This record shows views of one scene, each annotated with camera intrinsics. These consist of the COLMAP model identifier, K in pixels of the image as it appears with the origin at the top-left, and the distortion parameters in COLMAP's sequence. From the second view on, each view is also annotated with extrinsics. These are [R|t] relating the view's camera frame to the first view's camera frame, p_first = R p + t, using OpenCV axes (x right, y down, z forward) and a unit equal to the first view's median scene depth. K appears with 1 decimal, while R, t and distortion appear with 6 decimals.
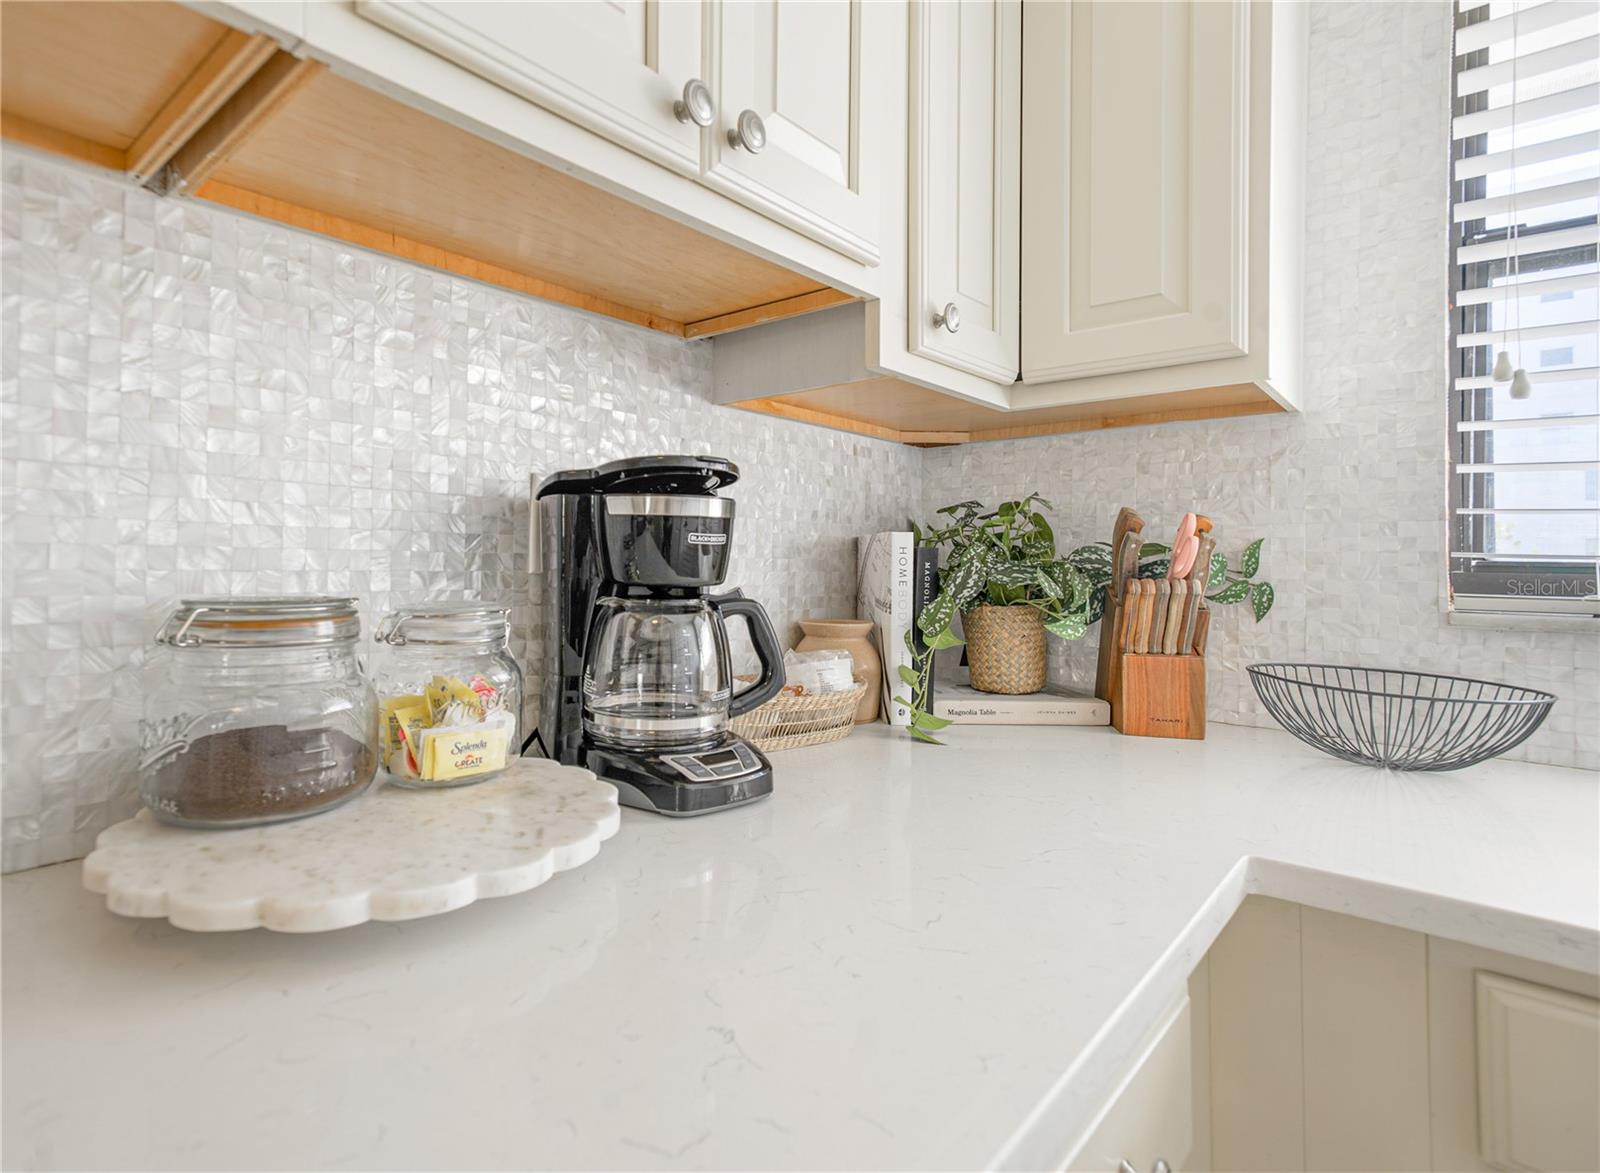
lens RADIAL K [[804.1, 0, 698.7], [0, 804.1, 541.8], [0, 0, 1]] dist [0.004506, -0.000486]
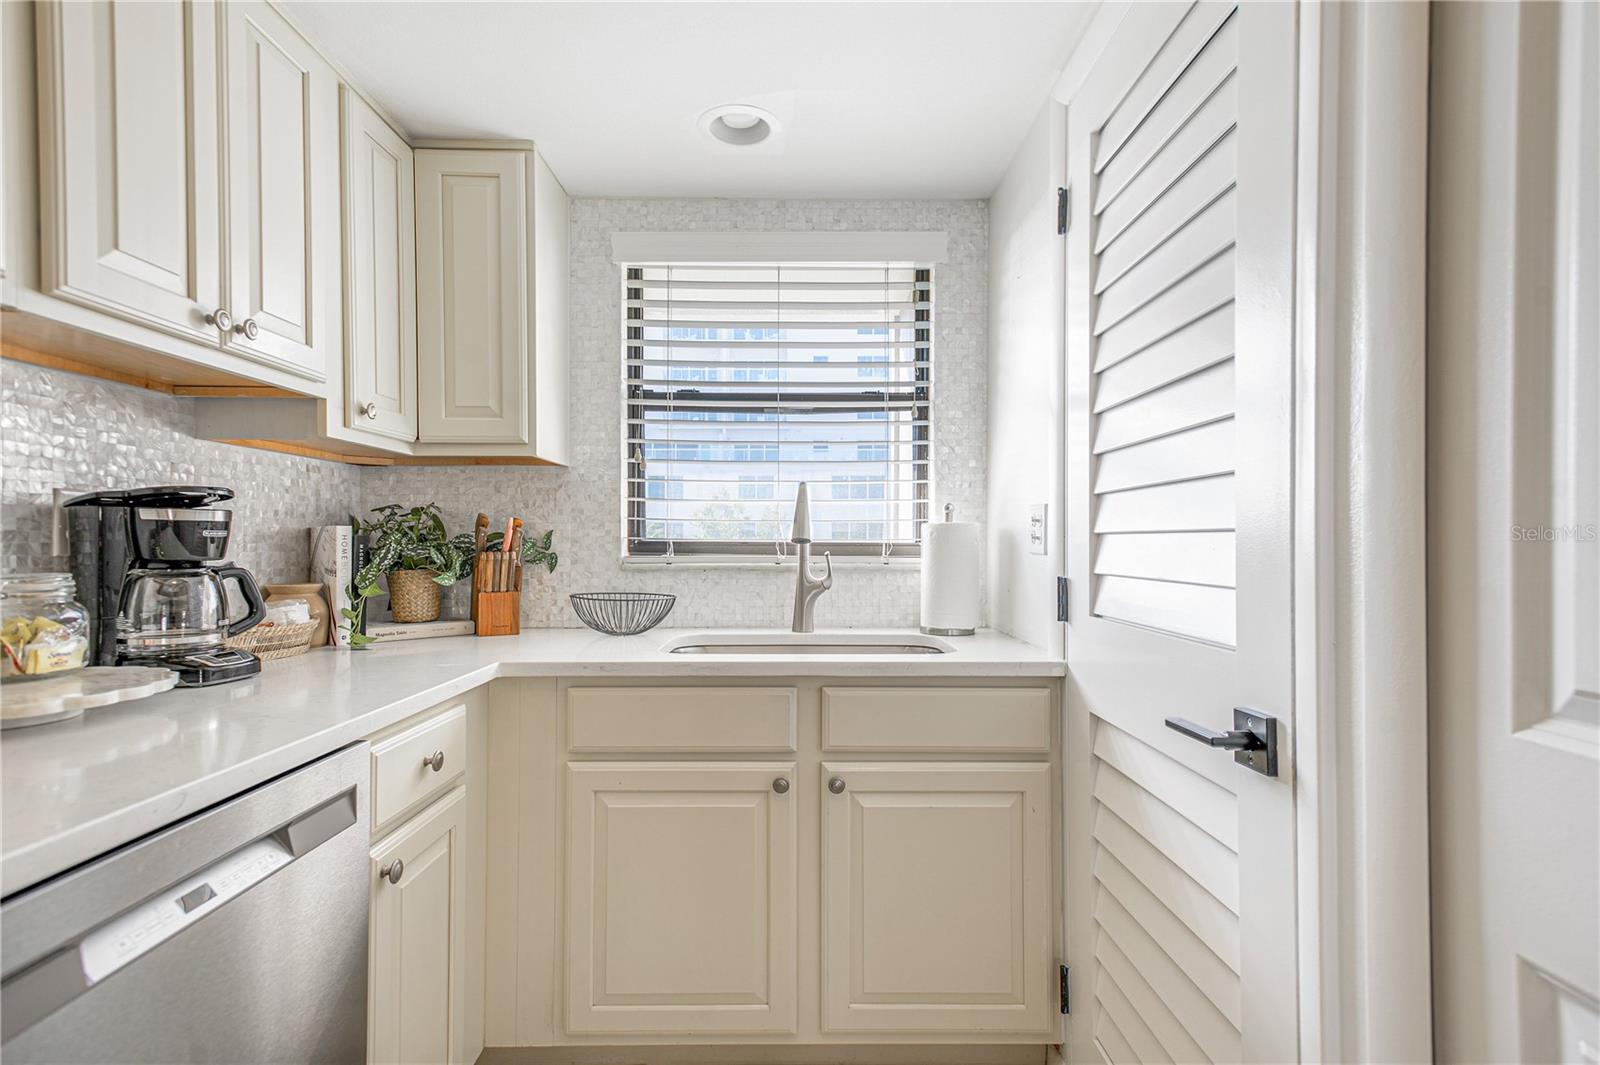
lens RADIAL K [[776.7, 0, 787.0], [0, 776.7, 544.5], [0, 0, 1]] dist [0.023147, 0.000013]
pose [[0.730275, -0.012955, 0.683030, -0.184905], [-0.008464, 0.999572, 0.028008, -0.028653], [-0.683101, -0.026235, 0.729853, -0.820758]]
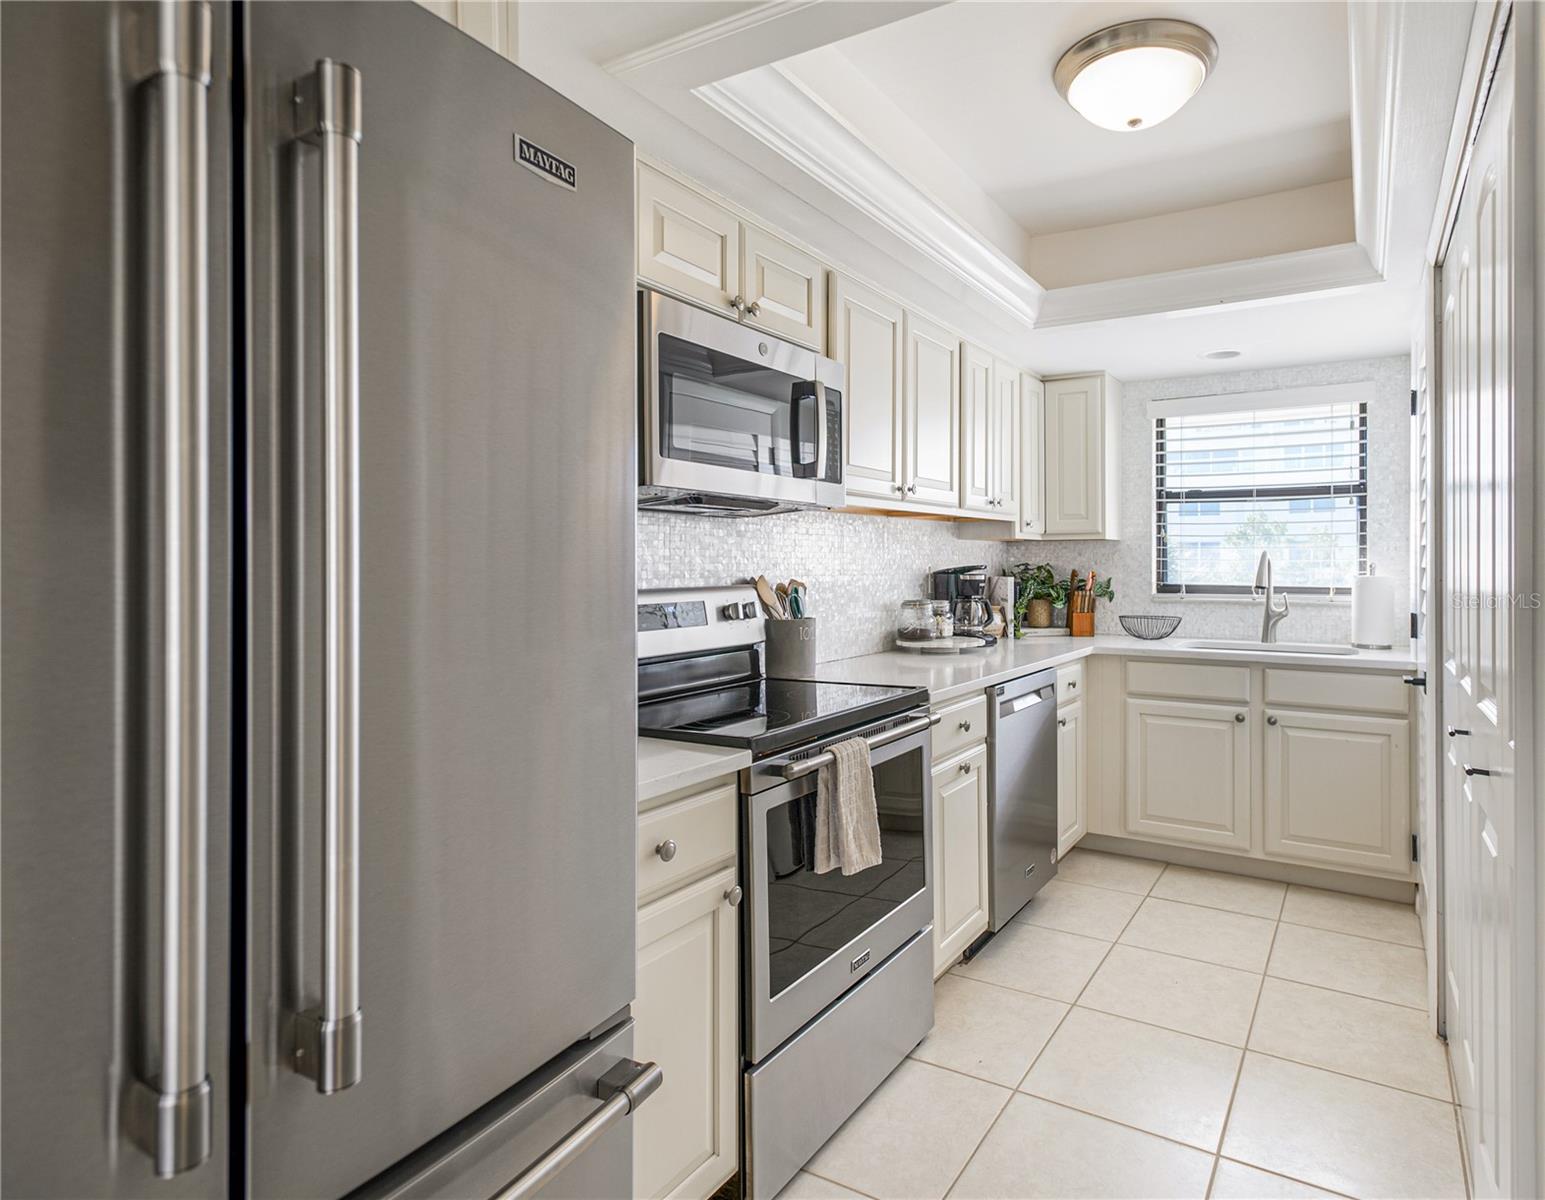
lens RADIAL K [[881.9, 0, 883.2], [0, 881.9, 556.6], [0, 0, 1]] dist [0.023249, 0.000779]
pose [[0.968210, -0.009805, 0.249947, -1.230009], [0.004726, 0.999770, 0.020911, -0.186623], [-0.250095, -0.019065, 0.968034, -2.507460]]
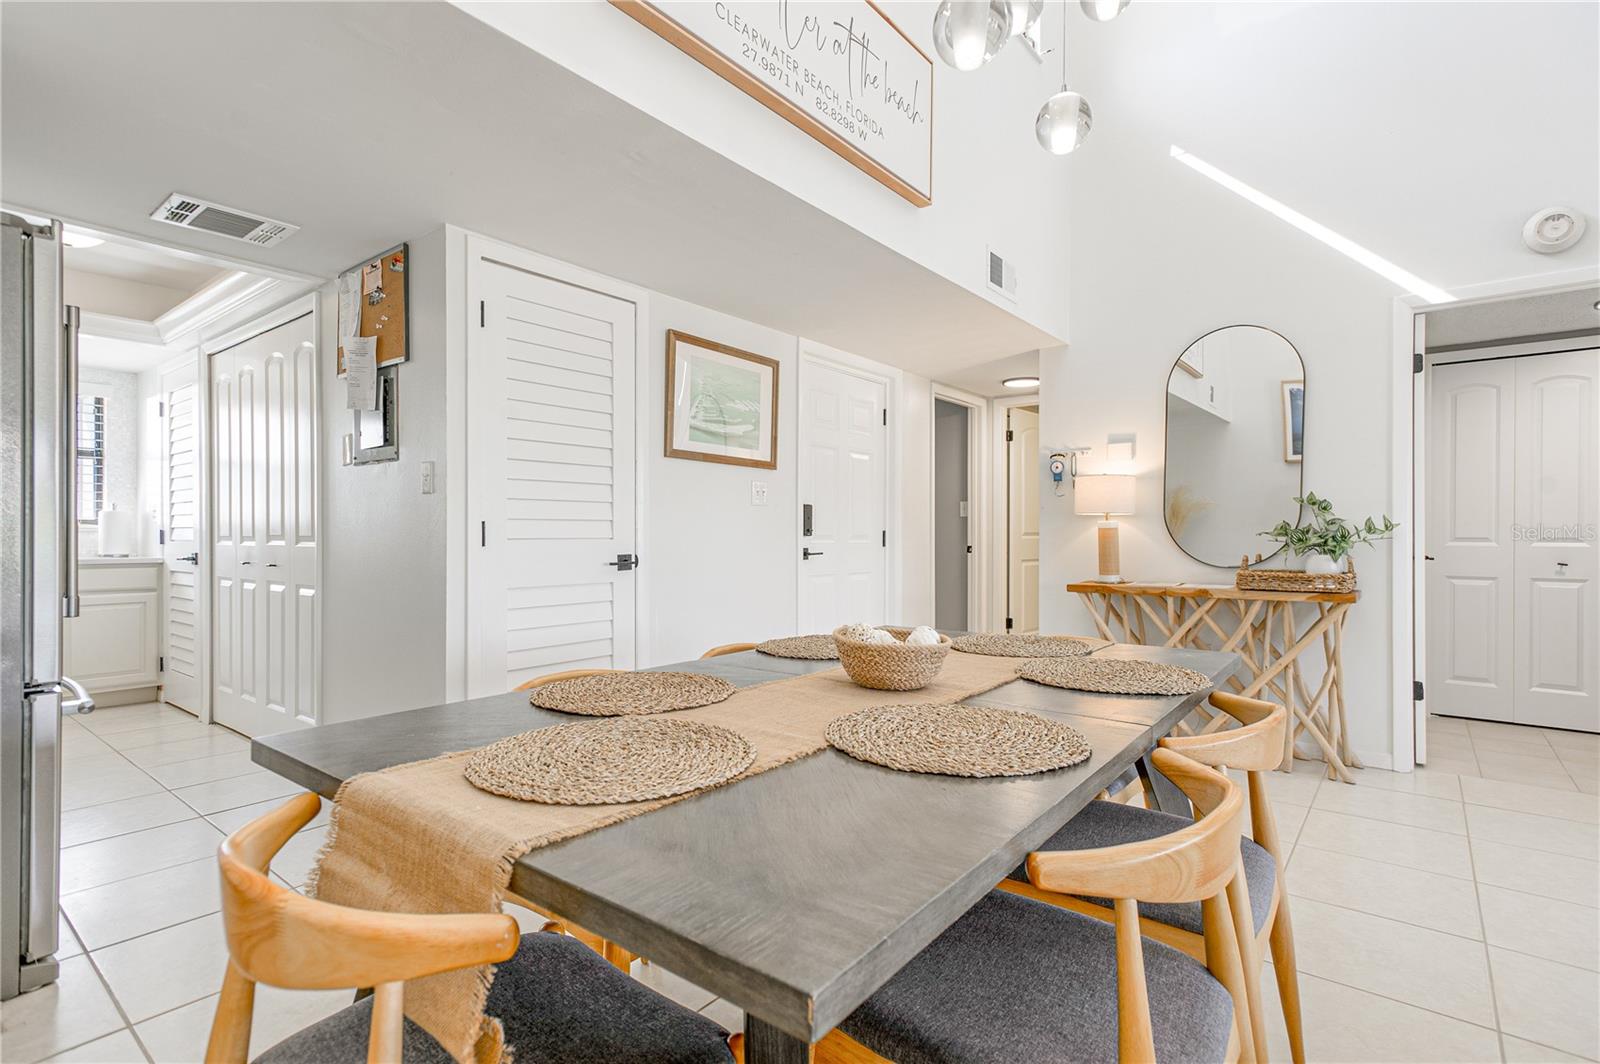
lens RADIAL K [[776.7, 0, 800.4], [0, 776.7, 531.3], [0, 0, 1]] dist [0.023147, 0.000013]
pose [[-0.077981, -0.006708, 0.996932, -3.607817], [-0.020695, 0.999773, 0.005108, -0.020507], [-0.996740, -0.020233, -0.078102, -3.409982]]
